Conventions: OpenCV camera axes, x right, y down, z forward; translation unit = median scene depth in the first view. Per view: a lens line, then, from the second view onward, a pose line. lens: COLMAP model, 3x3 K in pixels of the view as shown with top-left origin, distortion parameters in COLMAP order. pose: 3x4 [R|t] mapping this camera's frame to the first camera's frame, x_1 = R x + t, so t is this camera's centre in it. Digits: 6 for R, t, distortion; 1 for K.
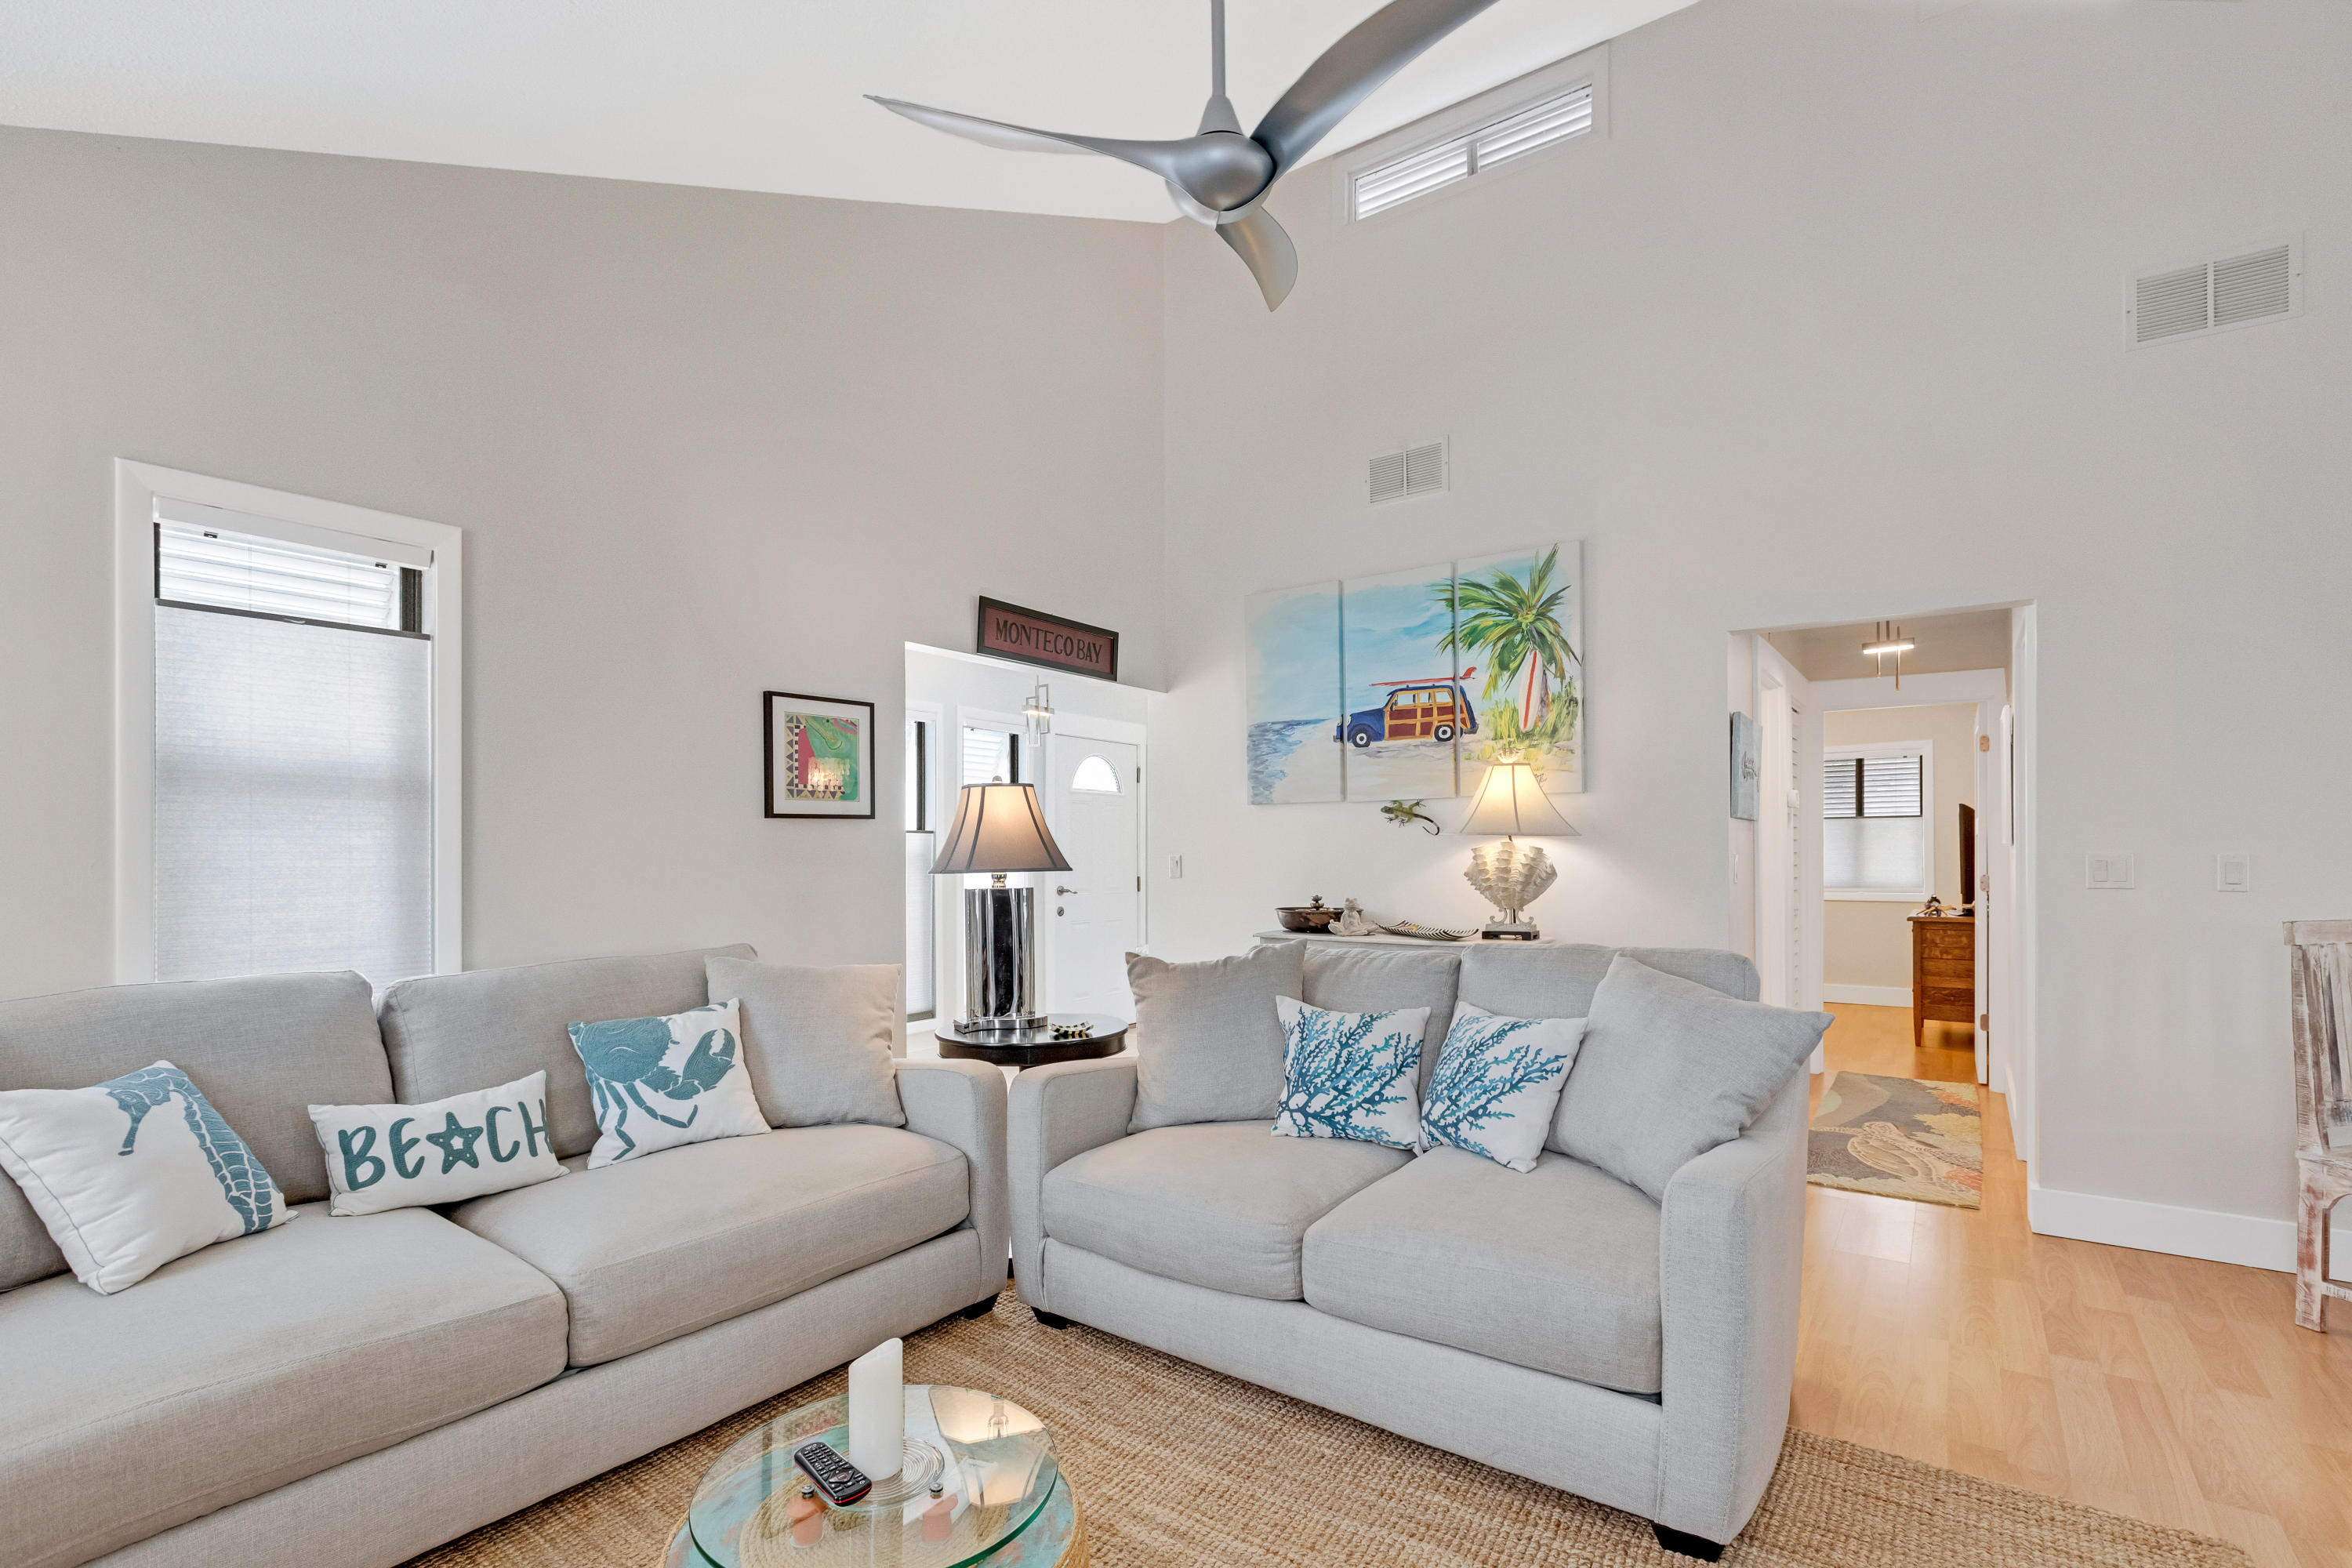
lens RADIAL K [[1097.6, 0, 1176.0], [0, 1097.6, 845.2], [0, 0, 1]] dist [-0.000197, 0.000238]
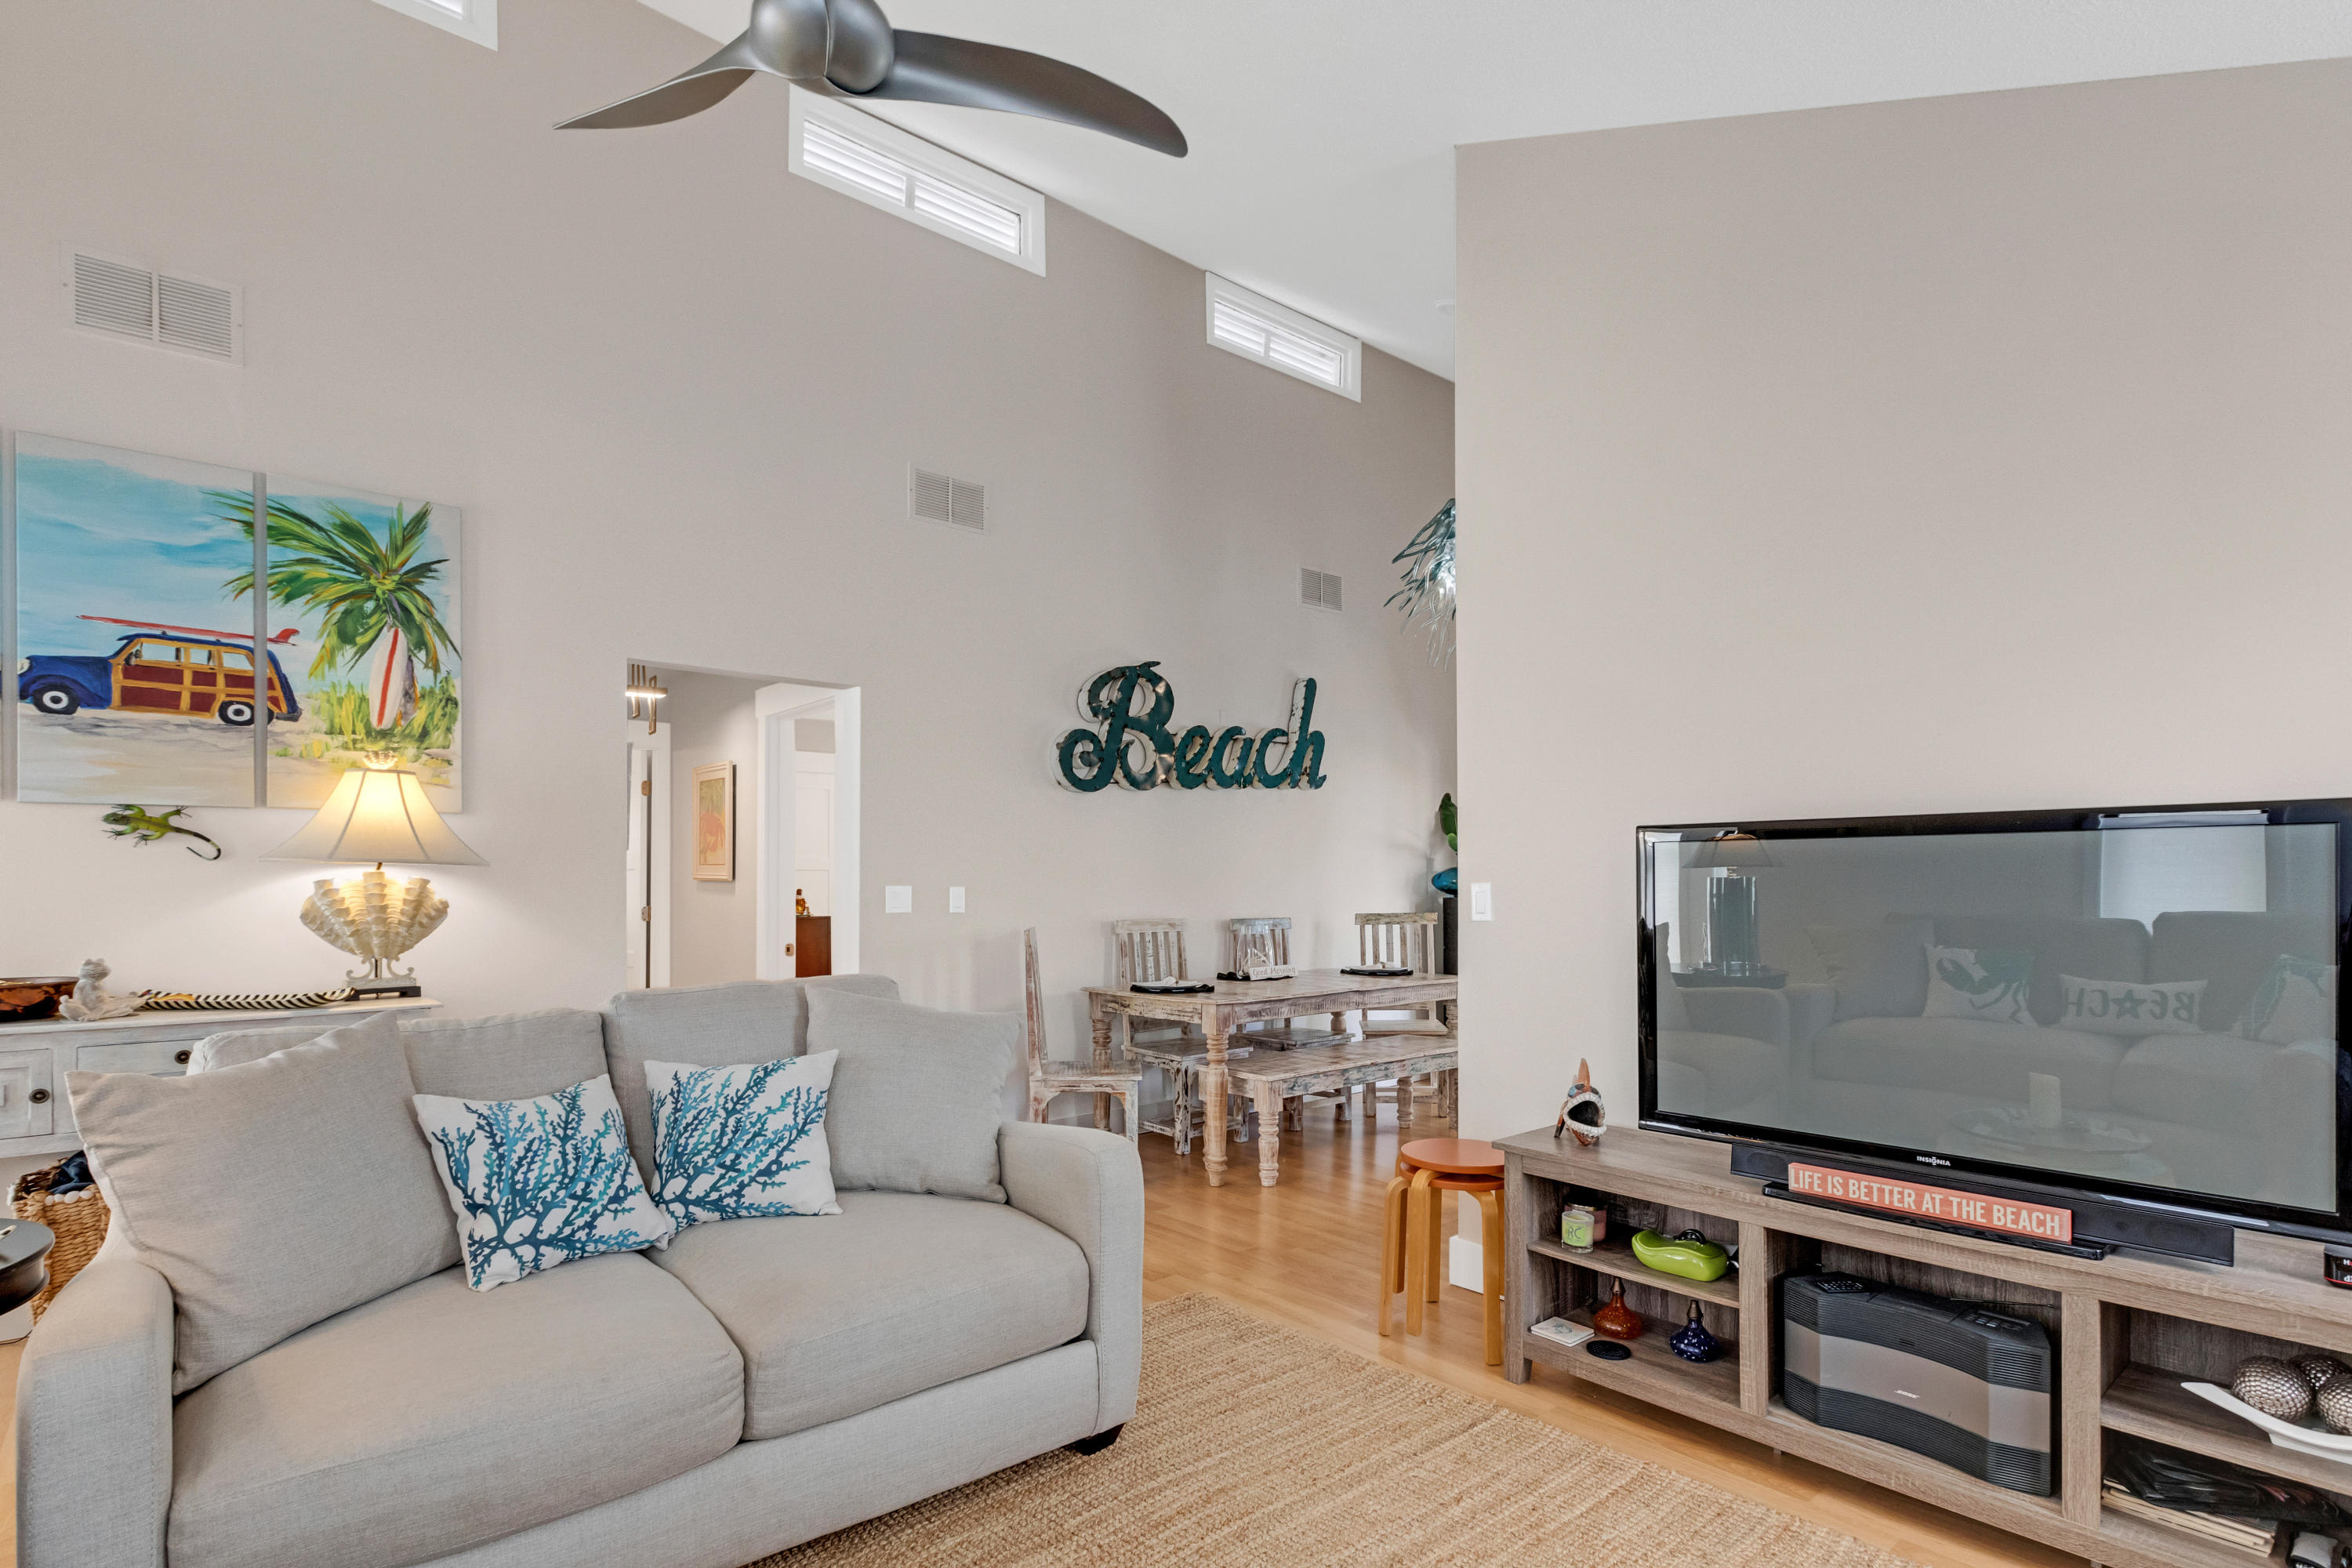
lens RADIAL K [[1180.8, 0, 1179.9], [0, 1180.8, 861.8], [0, 0, 1]] dist [0.001097, 0.000184]
pose [[0.220587, 0.020858, 0.975144, -0.364984], [-0.005897, 0.999782, -0.020051, 0.003050], [-0.975349, -0.001327, 0.220662, 0.266611]]
